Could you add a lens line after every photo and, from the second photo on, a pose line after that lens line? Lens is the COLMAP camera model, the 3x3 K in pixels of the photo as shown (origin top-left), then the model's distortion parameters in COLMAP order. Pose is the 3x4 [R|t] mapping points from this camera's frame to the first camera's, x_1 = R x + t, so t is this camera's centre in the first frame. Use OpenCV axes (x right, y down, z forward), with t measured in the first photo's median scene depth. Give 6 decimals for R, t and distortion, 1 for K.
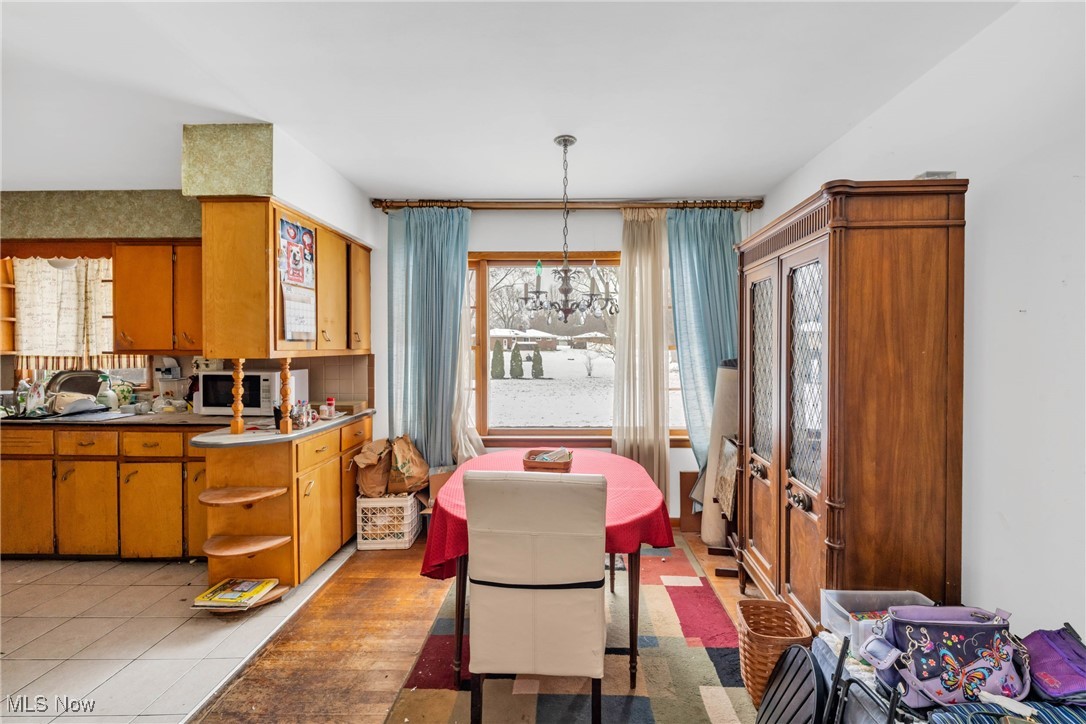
lens RADIAL K [[441.5, 0, 546.2], [0, 441.5, 353.7], [0, 0, 1]] dist [-0.002492, -0.000498]
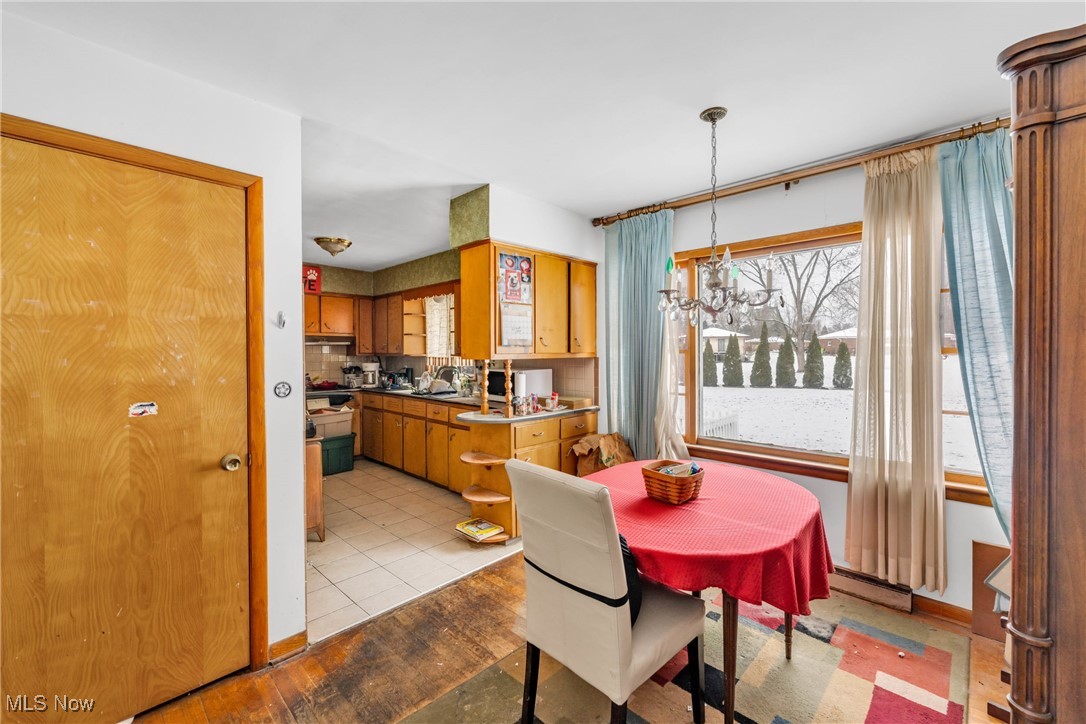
lens RADIAL K [[441.5, 0, 547.1], [0, 441.5, 359.2], [0, 0, 1]] dist [-0.002492, -0.000498]
pose [[0.732361, 0.009620, -0.680848, 0.297008], [-0.006732, 0.999954, 0.006887, -0.000752], [0.680883, -0.000460, 0.732392, 0.099304]]
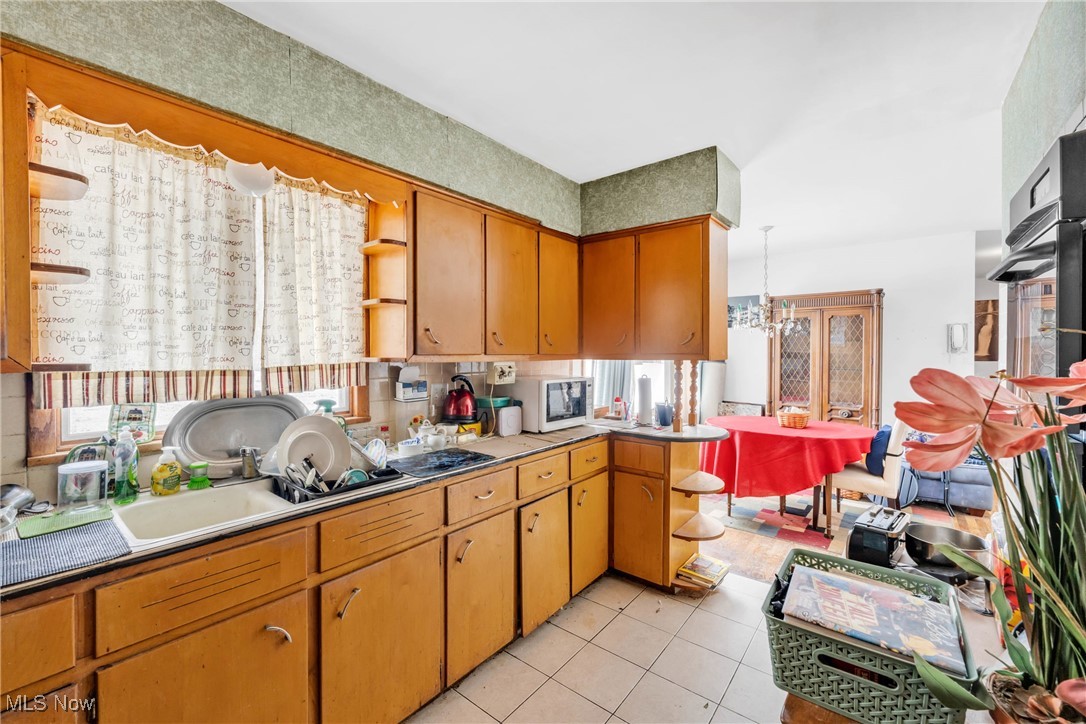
lens RADIAL K [[441.5, 0, 543.6], [0, 441.5, 357.8], [0, 0, 1]] dist [-0.002492, -0.000498]
pose [[0.626453, -0.013864, 0.779336, -1.378535], [0.009172, 0.999904, 0.010415, -0.009850], [-0.779405, 0.000623, 0.626520, 0.464471]]
